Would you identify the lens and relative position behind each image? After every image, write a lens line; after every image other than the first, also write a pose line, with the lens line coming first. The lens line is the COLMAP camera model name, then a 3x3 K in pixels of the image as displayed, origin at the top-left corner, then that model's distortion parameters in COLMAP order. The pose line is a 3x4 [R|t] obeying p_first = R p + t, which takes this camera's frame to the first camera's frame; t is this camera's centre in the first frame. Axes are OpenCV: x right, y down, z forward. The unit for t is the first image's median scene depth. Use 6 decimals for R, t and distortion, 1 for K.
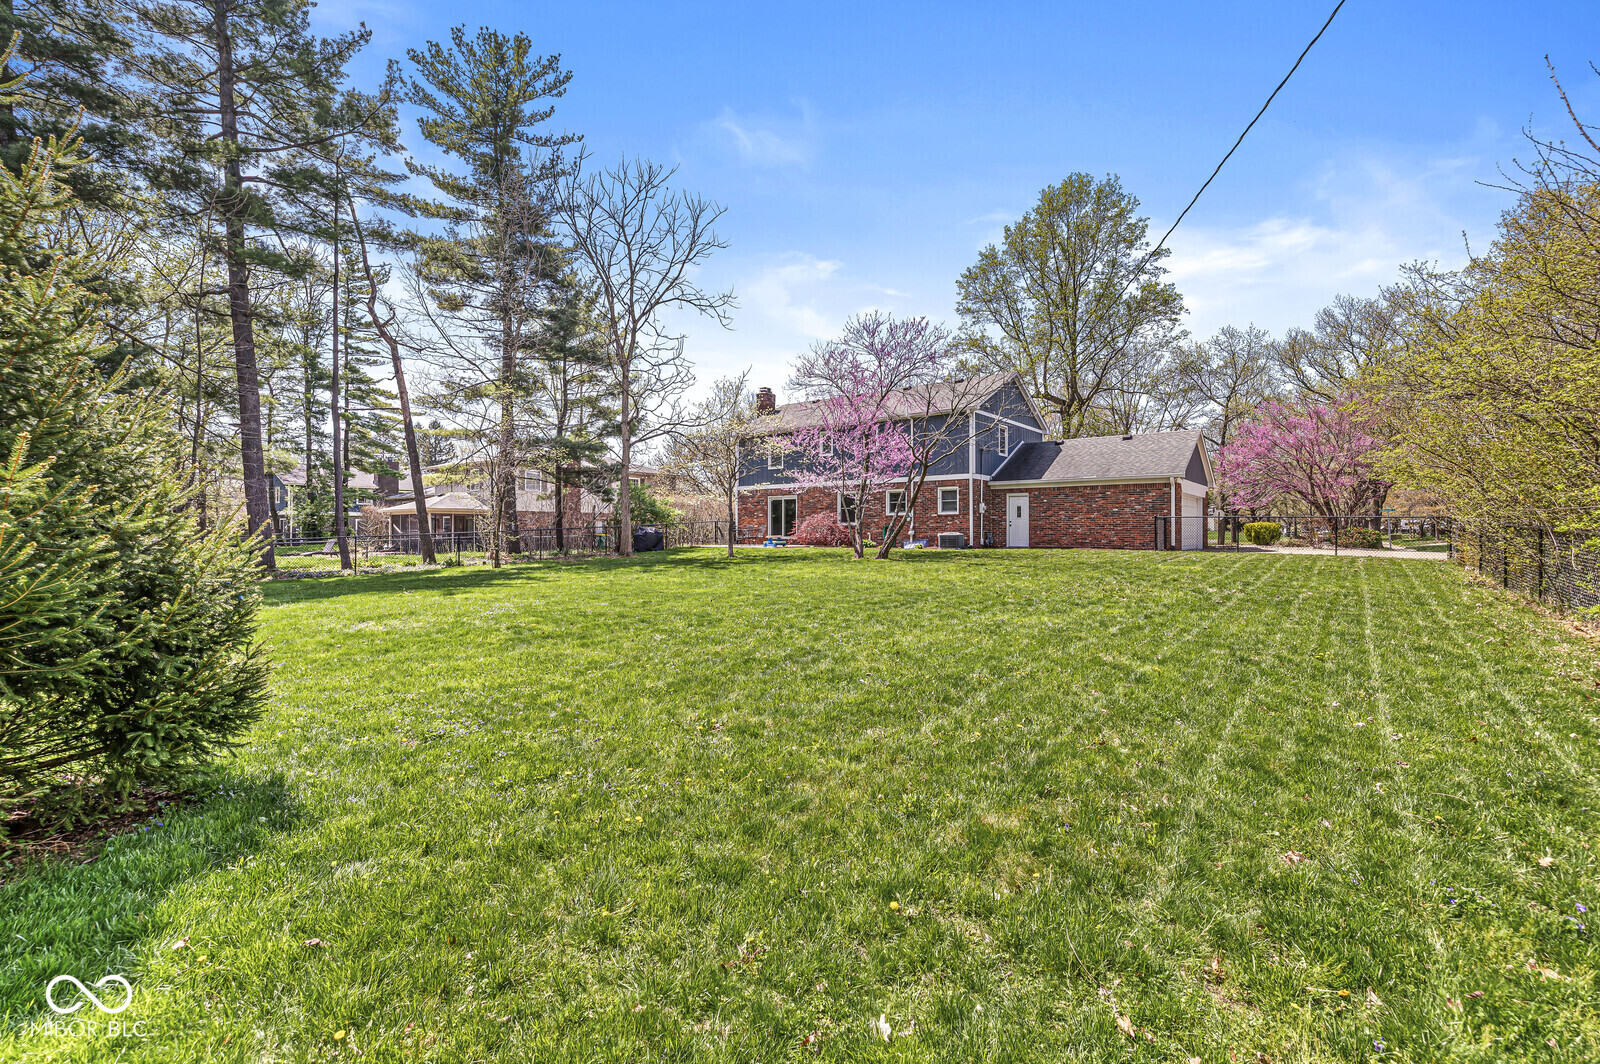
lens RADIAL K [[691.8, 0, 800.0], [0, 691.8, 532.0], [0, 0, 1]] dist [-0.000606, -0.000187]
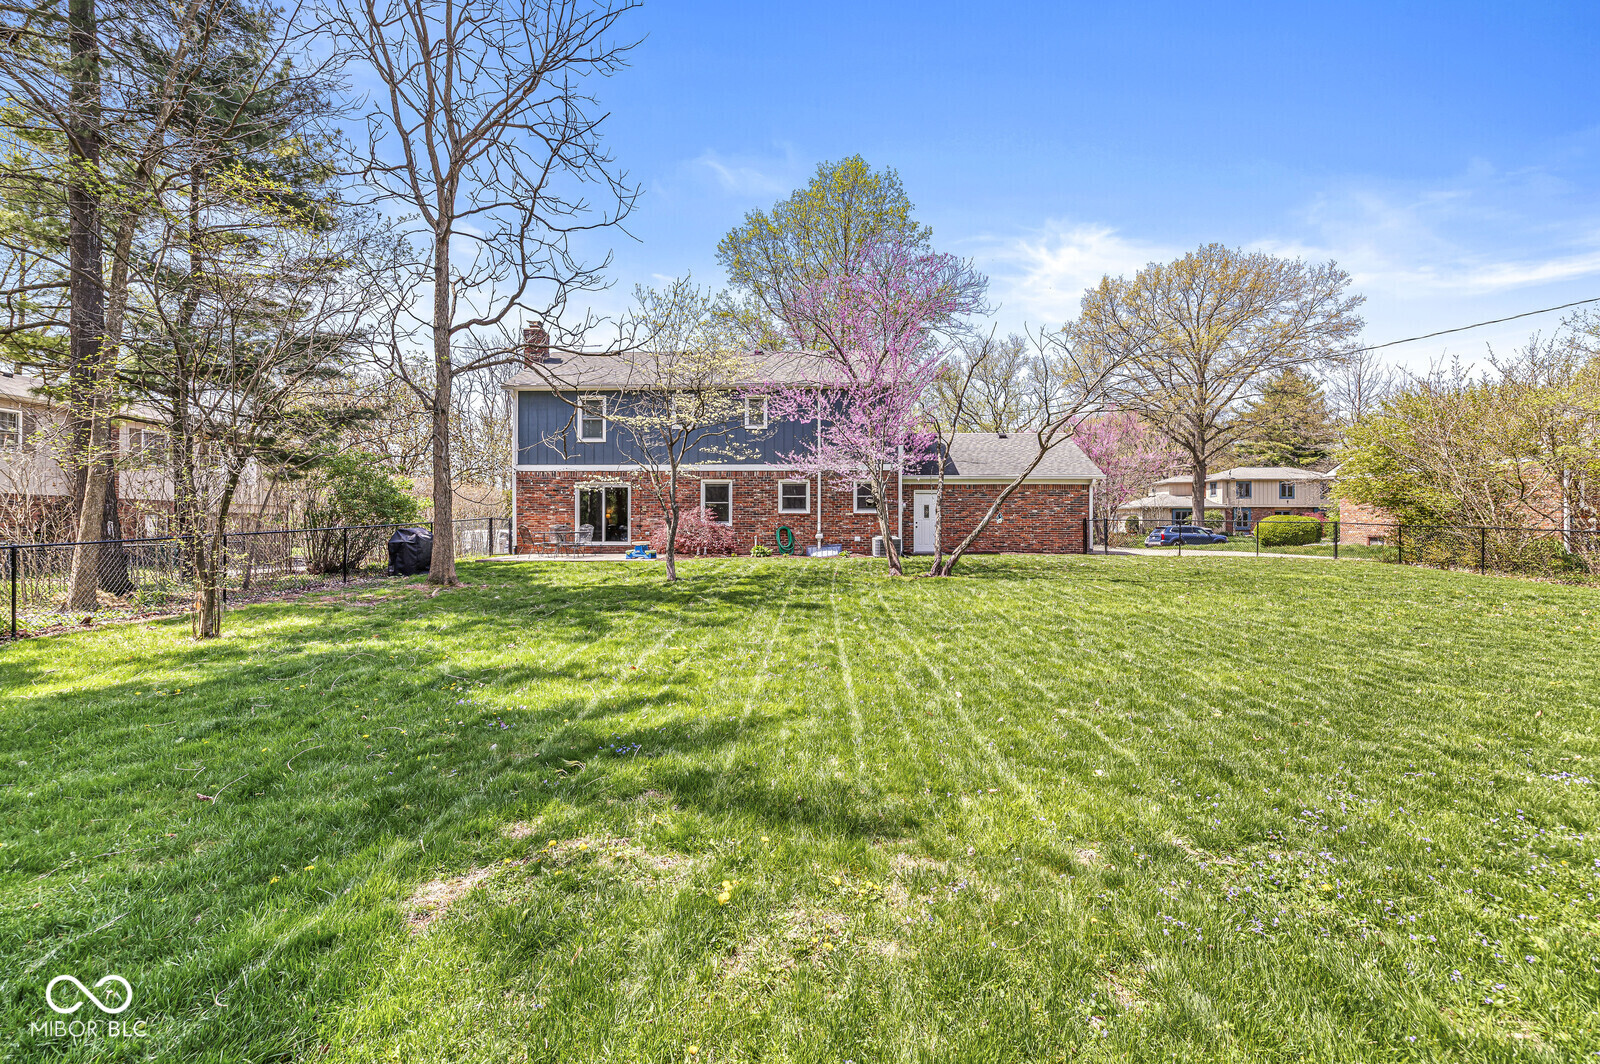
lens RADIAL K [[691.8, 0, 800.0], [0, 691.8, 532.0], [0, 0, 1]] dist [-0.000606, -0.000187]
pose [[0.790463, -0.002032, 0.612506, -0.339612], [0.001010, 0.999997, 0.002015, -0.005378], [-0.612509, -0.000974, 0.790463, 0.407783]]
